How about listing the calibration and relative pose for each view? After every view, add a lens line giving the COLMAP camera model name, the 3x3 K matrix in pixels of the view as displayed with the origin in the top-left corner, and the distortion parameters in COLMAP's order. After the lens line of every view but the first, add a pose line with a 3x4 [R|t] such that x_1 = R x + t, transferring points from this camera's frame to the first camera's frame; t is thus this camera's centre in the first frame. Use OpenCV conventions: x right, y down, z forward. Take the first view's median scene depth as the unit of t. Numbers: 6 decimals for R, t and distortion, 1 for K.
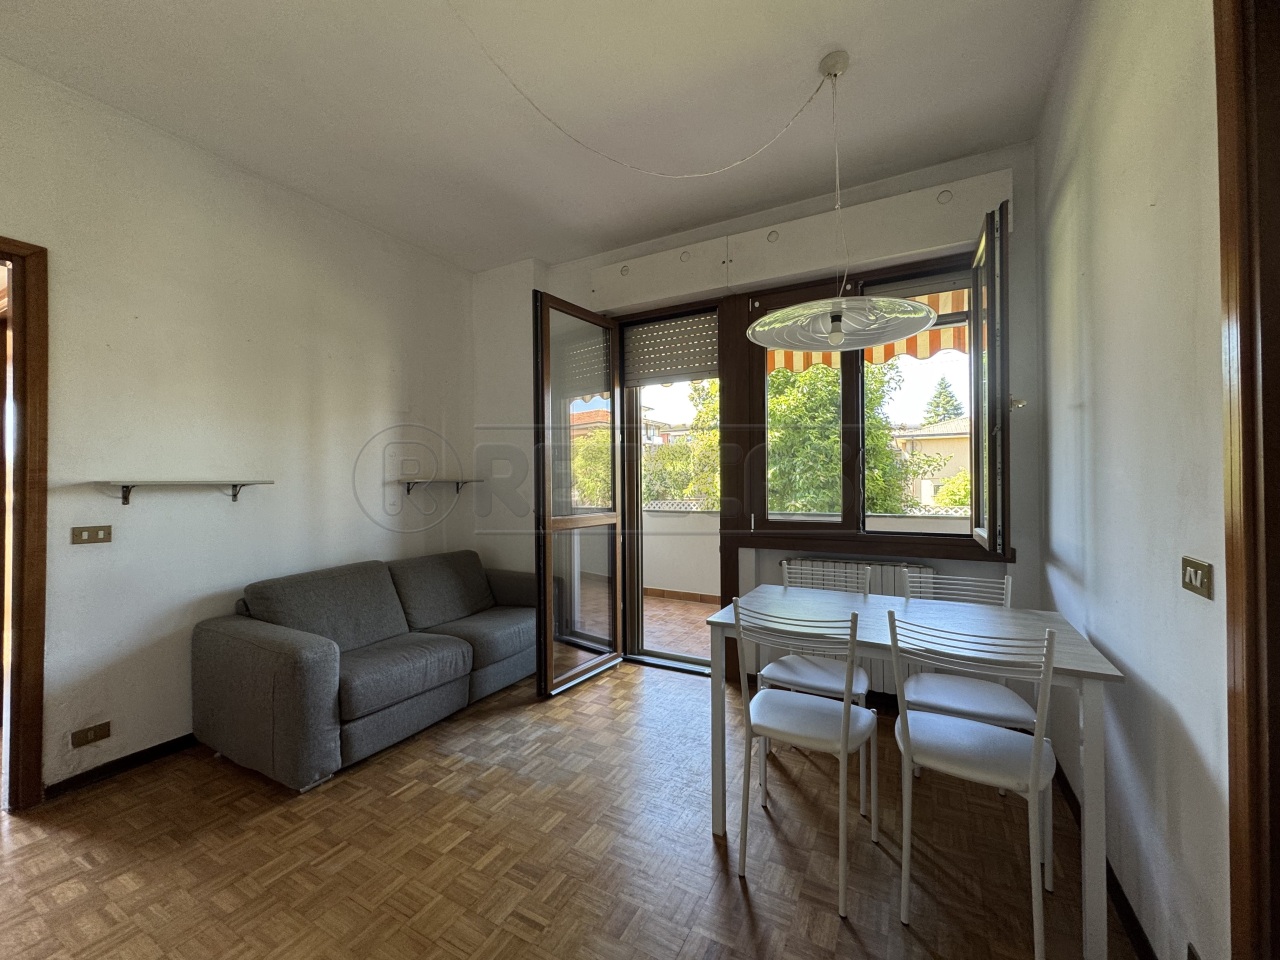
lens RADIAL K [[505.8, 0, 639.2], [0, 505.8, 478.5], [0, 0, 1]] dist [0.000239, 0.000567]
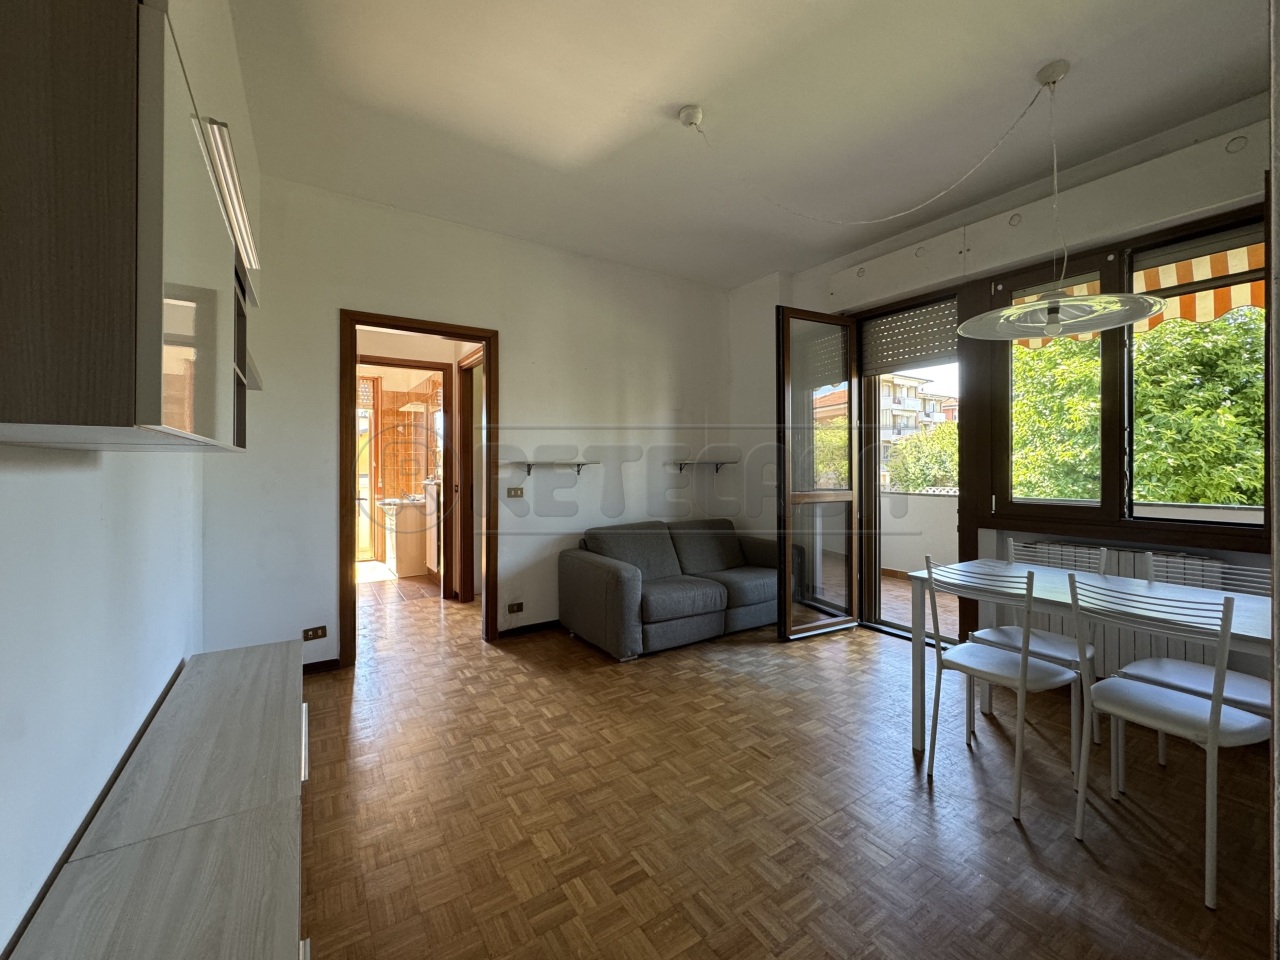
lens RADIAL K [[518.5, 0, 639.5], [0, 518.5, 464.6], [0, 0, 1]] dist [-0.001289, 0.000008]
pose [[0.881102, 0.004284, -0.472907, 0.118915], [-0.001429, 0.999979, 0.006398, 0.003239], [0.472924, -0.004962, 0.881089, -0.330392]]
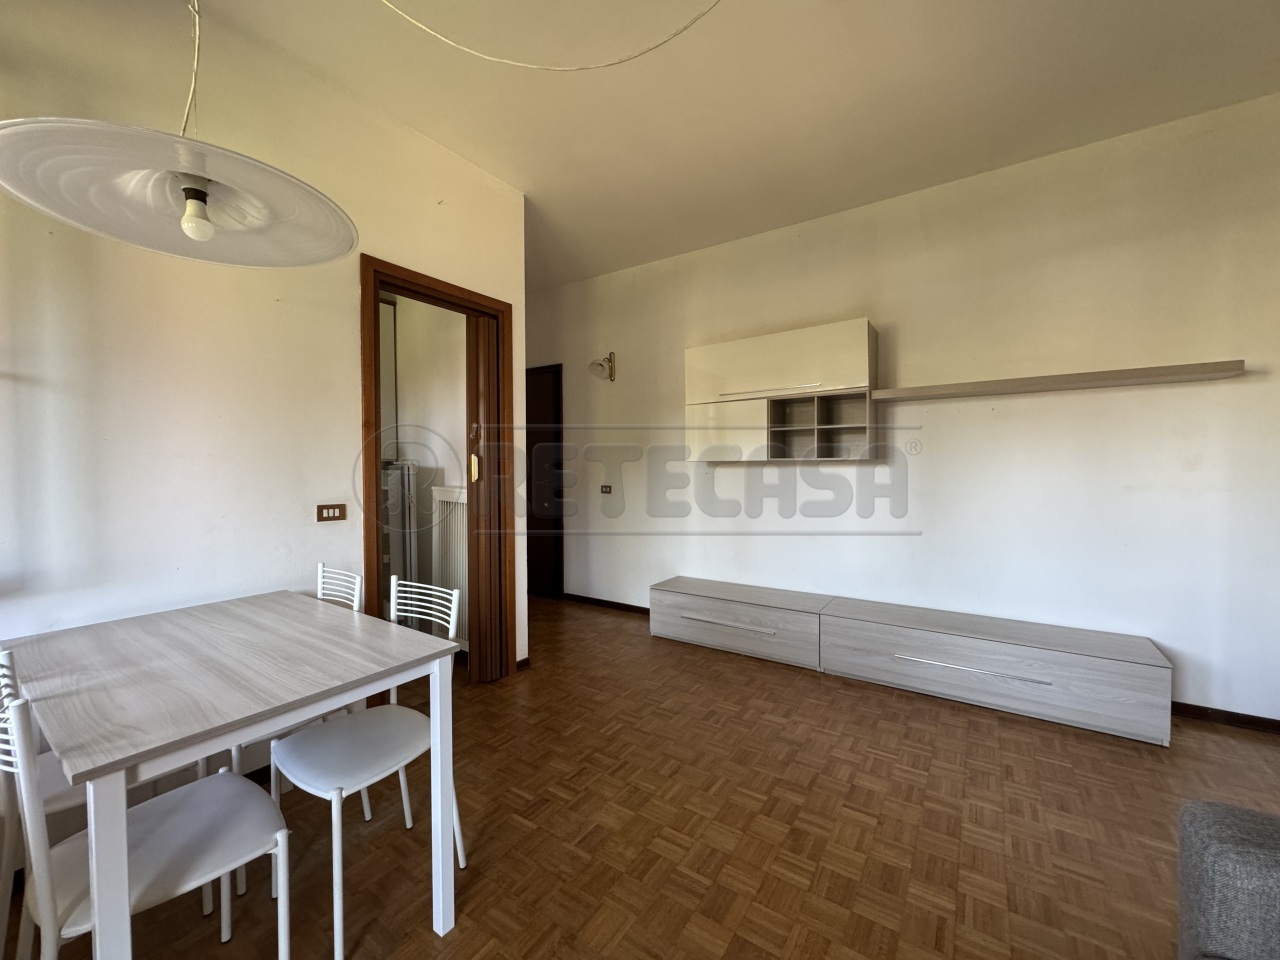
lens RADIAL K [[505.8, 0, 639.2], [0, 505.8, 478.5], [0, 0, 1]] dist [0.000239, 0.000567]
pose [[-0.994369, 0.007119, 0.105738, -0.176186], [0.007607, 0.999962, 0.004211, 0.038995], [-0.105704, 0.004992, -0.994385, 1.327978]]
